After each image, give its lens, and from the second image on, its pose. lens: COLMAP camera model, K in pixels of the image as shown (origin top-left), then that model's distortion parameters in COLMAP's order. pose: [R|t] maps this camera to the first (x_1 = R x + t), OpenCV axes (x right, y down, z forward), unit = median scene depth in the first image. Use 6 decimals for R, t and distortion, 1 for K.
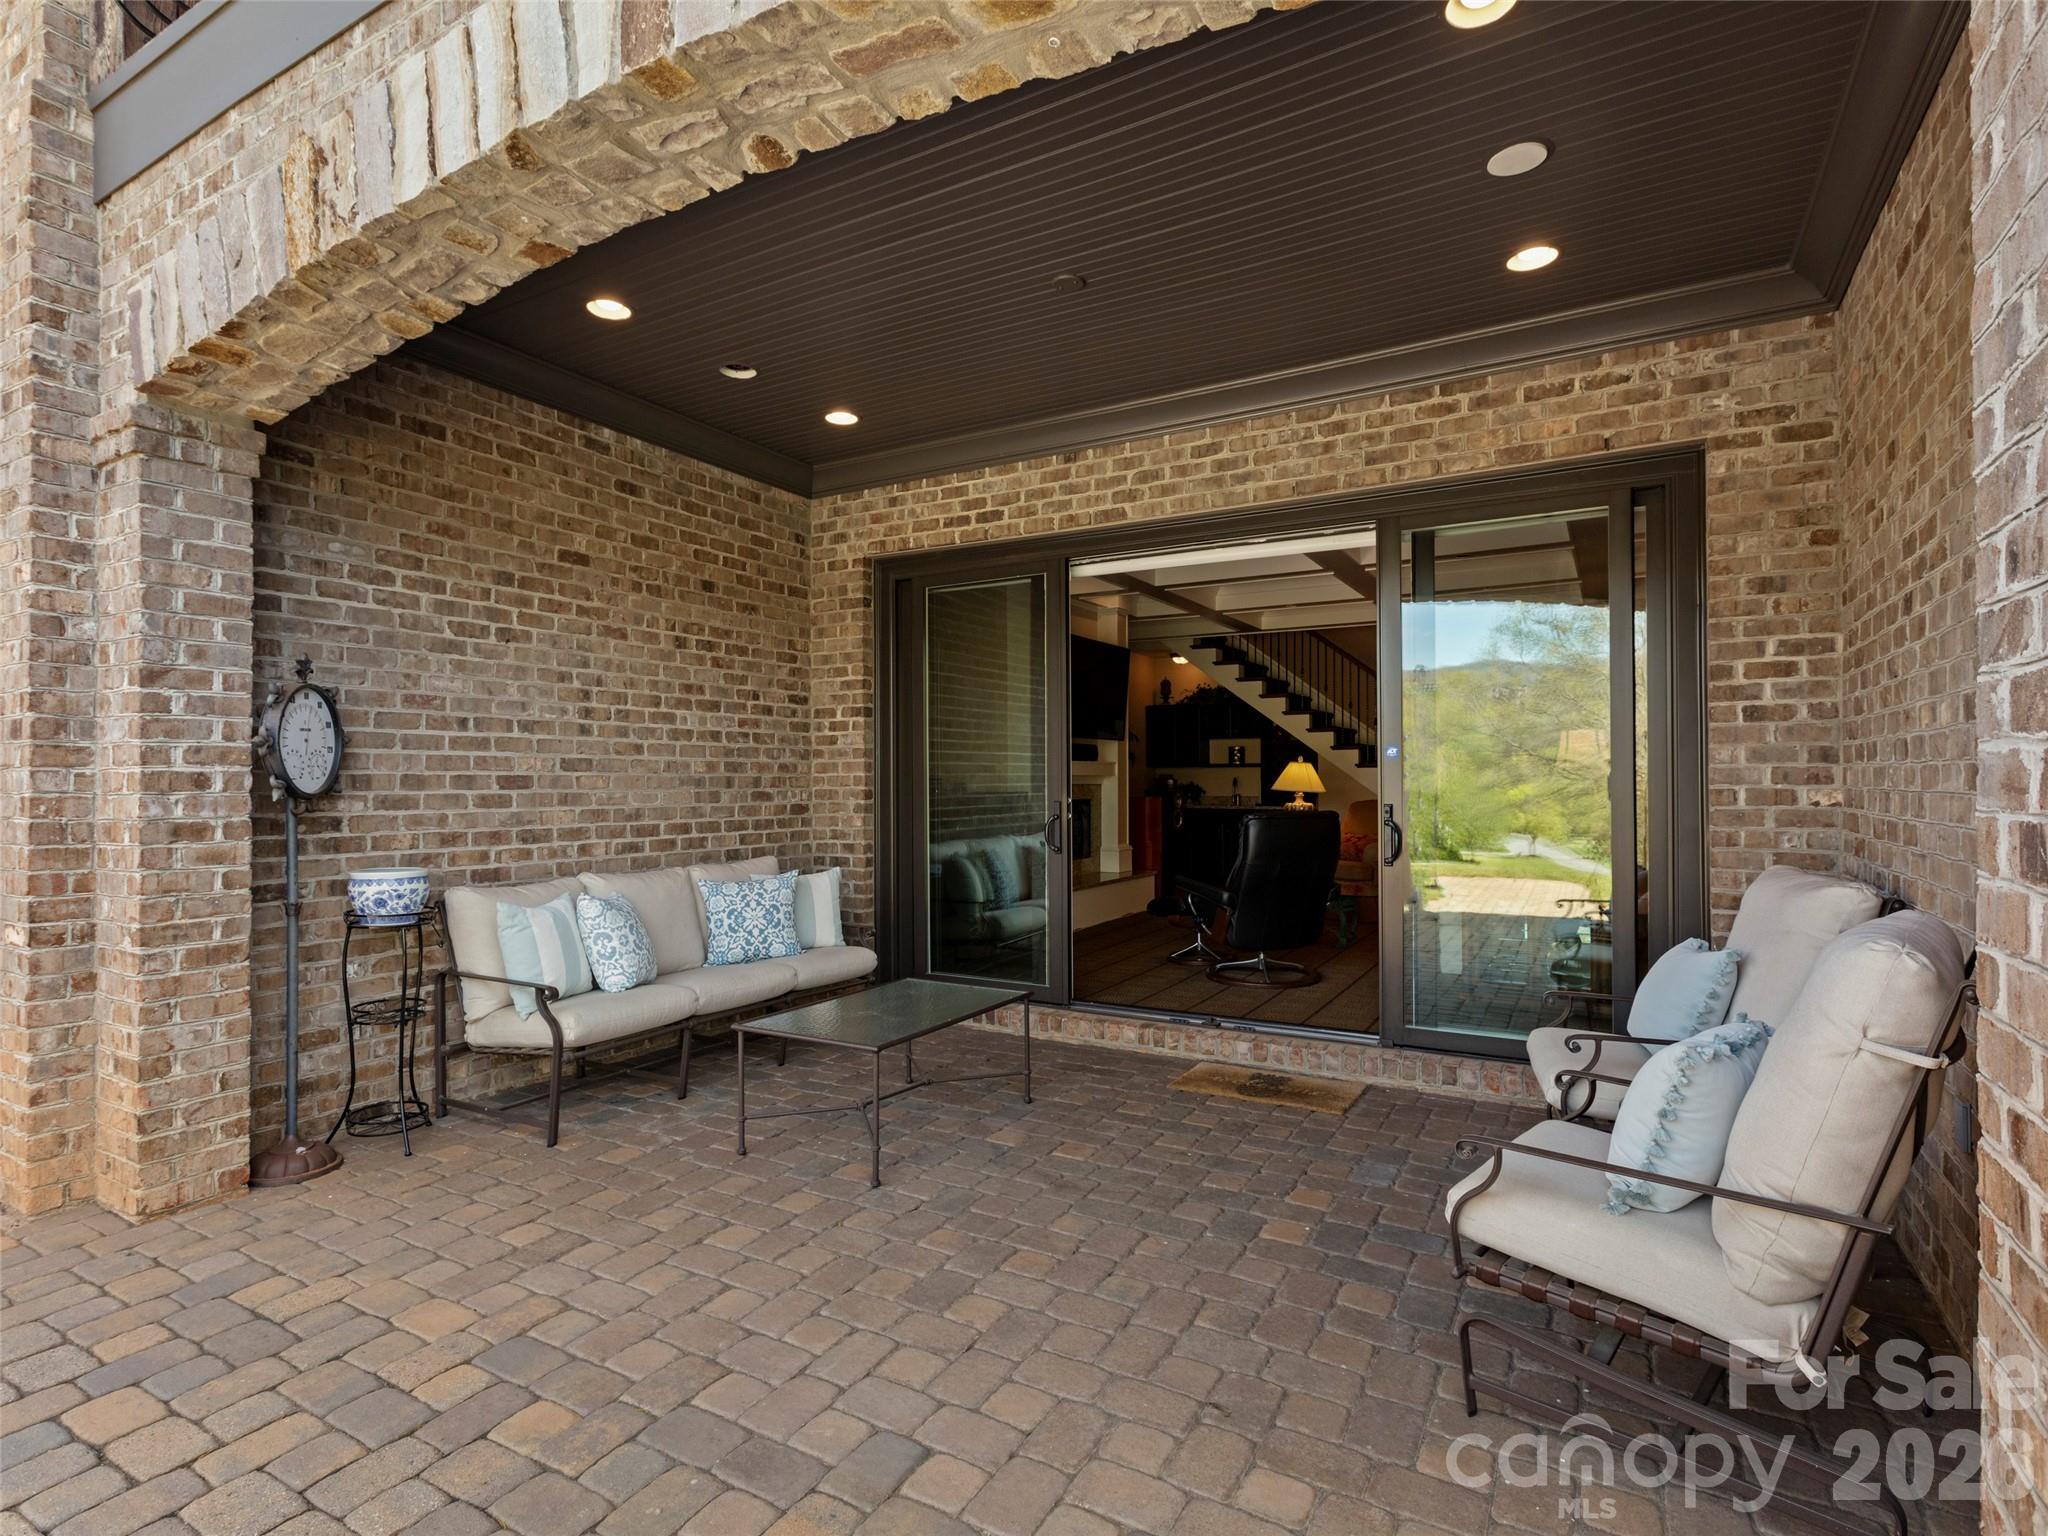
lens RADIAL K [[1026.1, 0, 1022.3], [0, 1026.1, 785.3], [0, 0, 1]] dist [-0.000006, 0.001231]
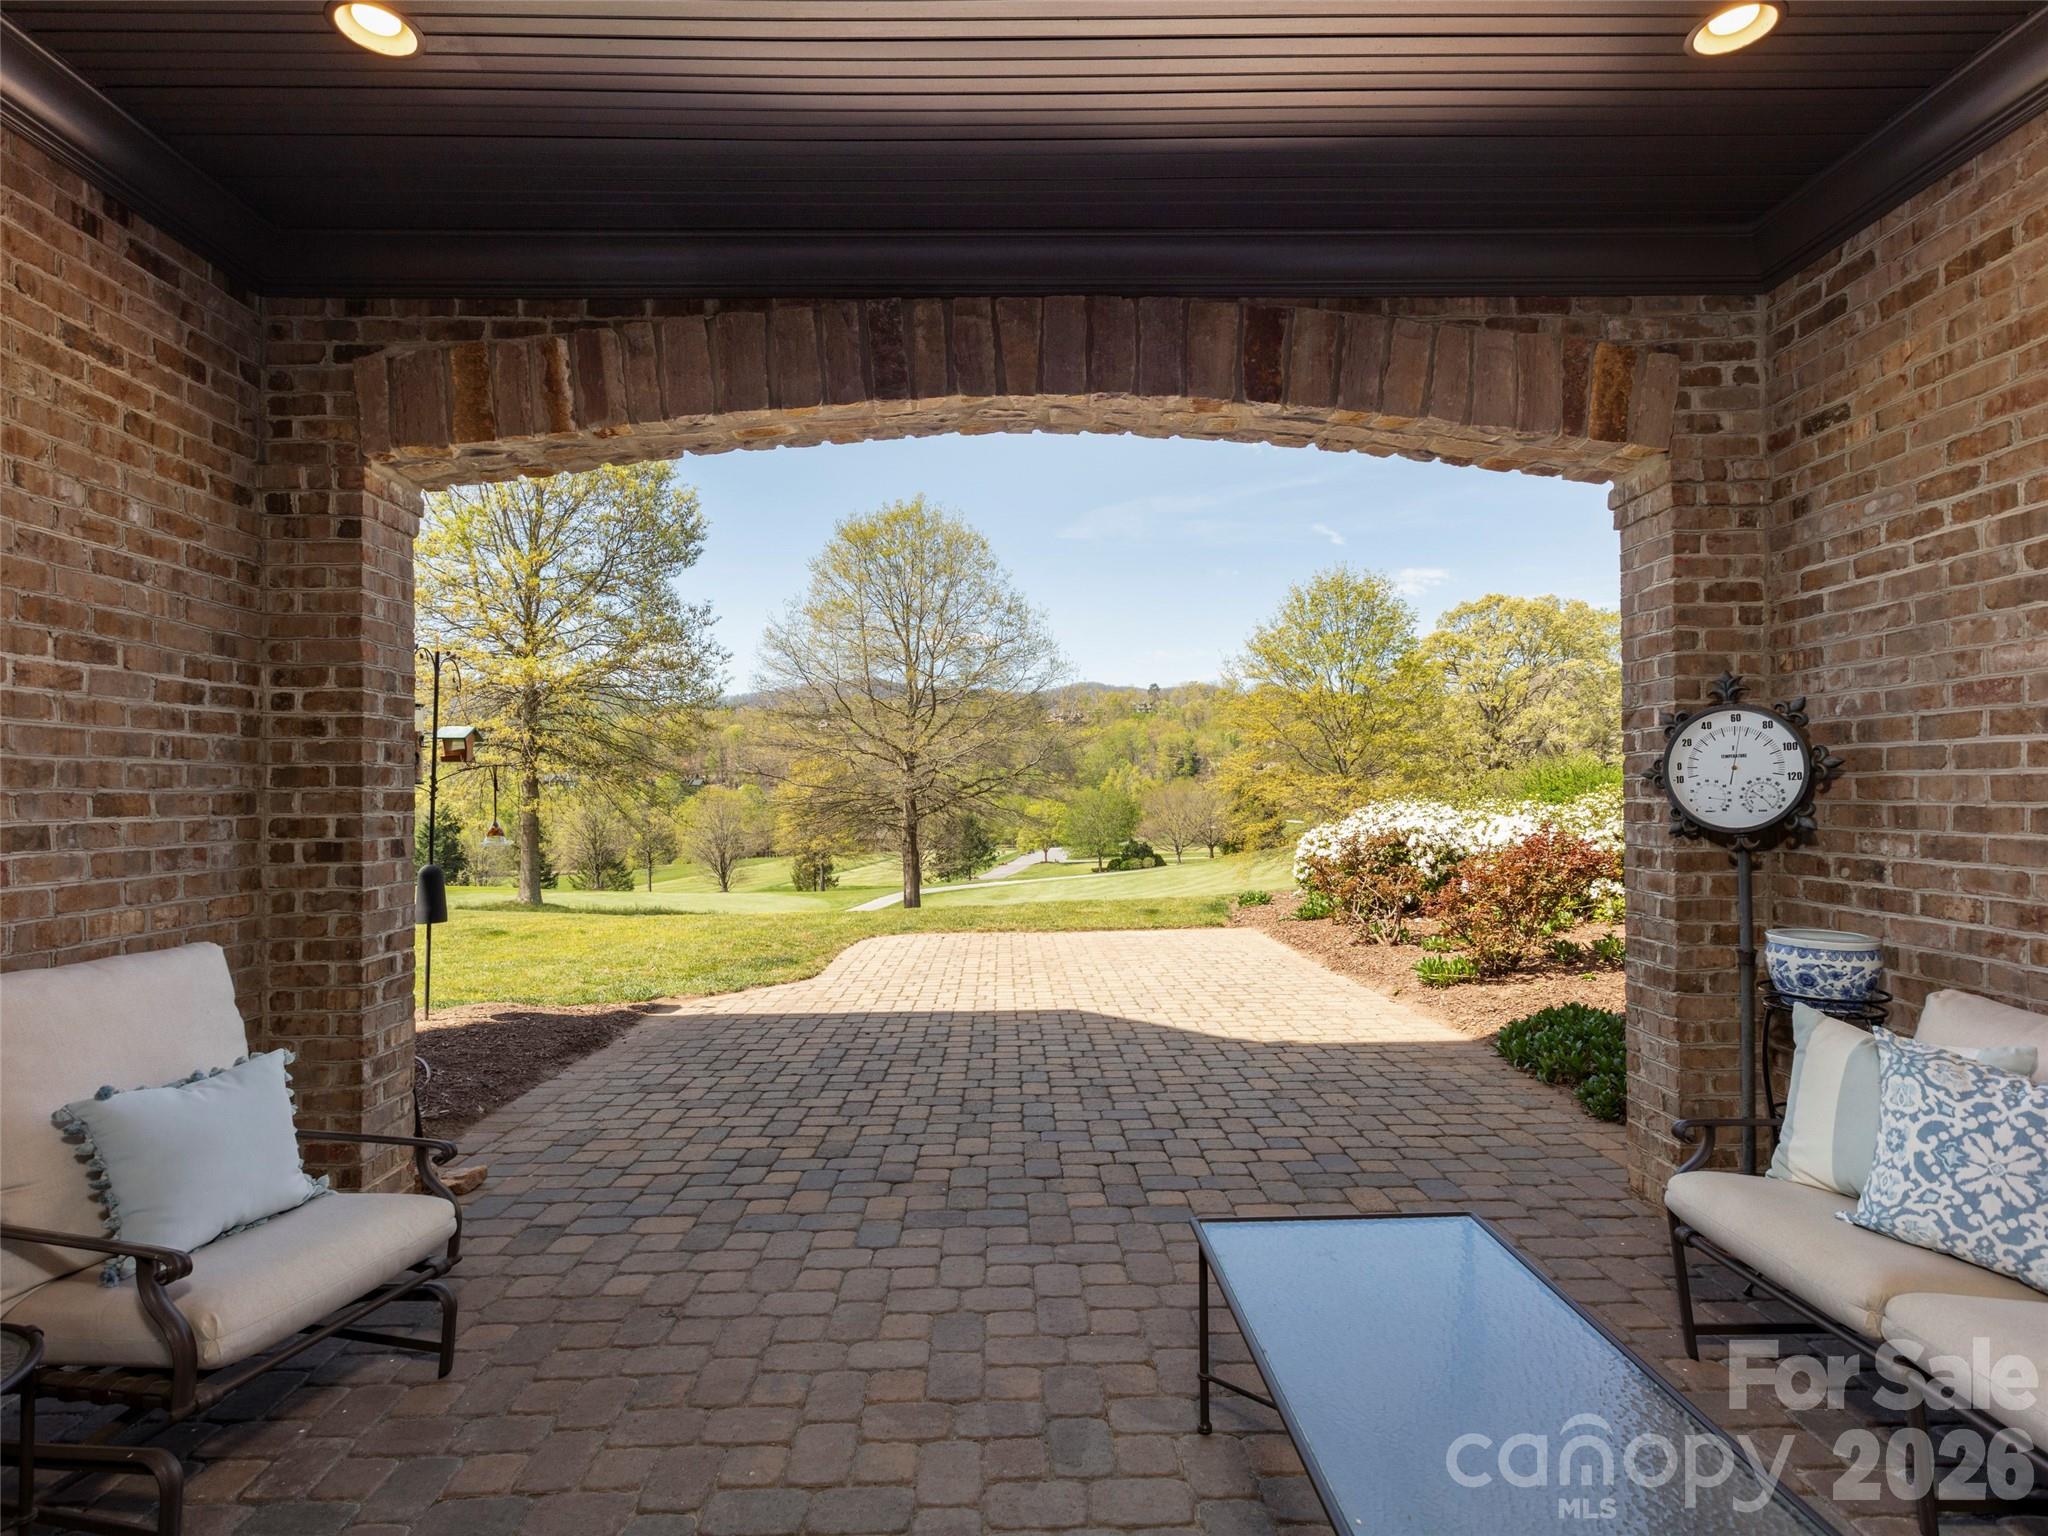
lens RADIAL K [[1026.1, 0, 1022.3], [0, 1026.1, 785.3], [0, 0, 1]] dist [-0.000006, 0.001231]
pose [[-0.854899, 0.006176, -0.518758, 0.255083], [0.008084, 0.999966, -0.001416, -0.028706], [0.518732, -0.005404, -0.854920, 1.269957]]
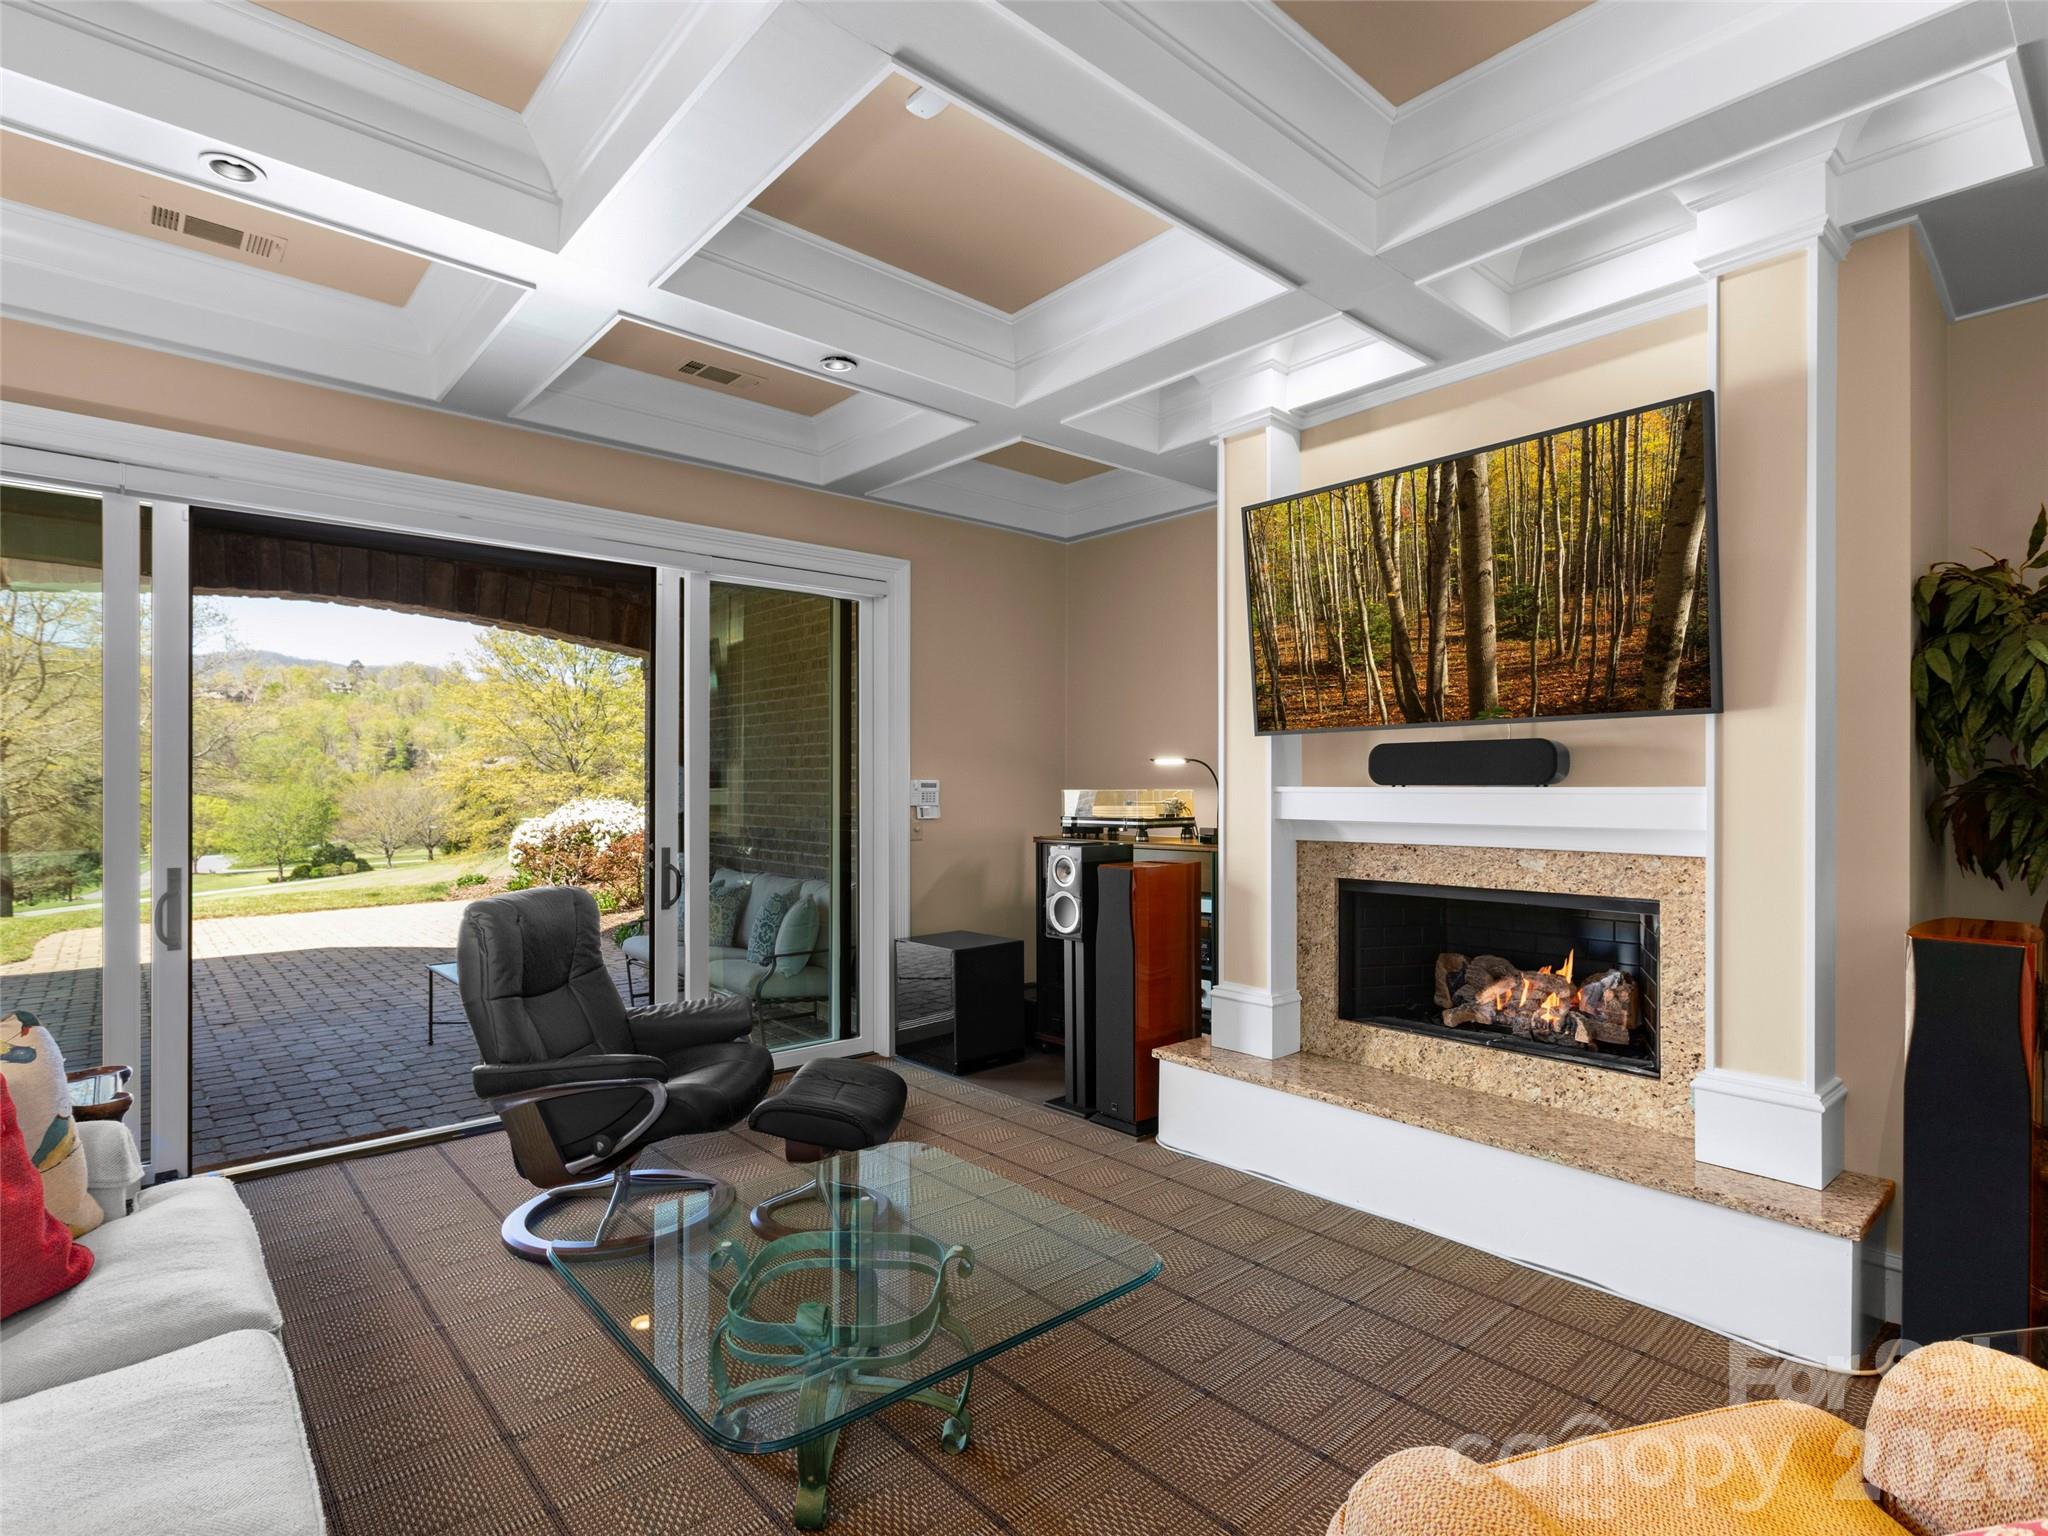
lens RADIAL K [[1026.1, 0, 1022.3], [0, 1026.1, 785.3], [0, 0, 1]] dist [-0.000006, 0.001231]
pose [[-0.314951, 0.001466, -0.949107, 0.284605], [-0.004307, 0.999986, 0.002974, -0.029689], [0.949098, 0.005025, -0.314941, 1.302677]]
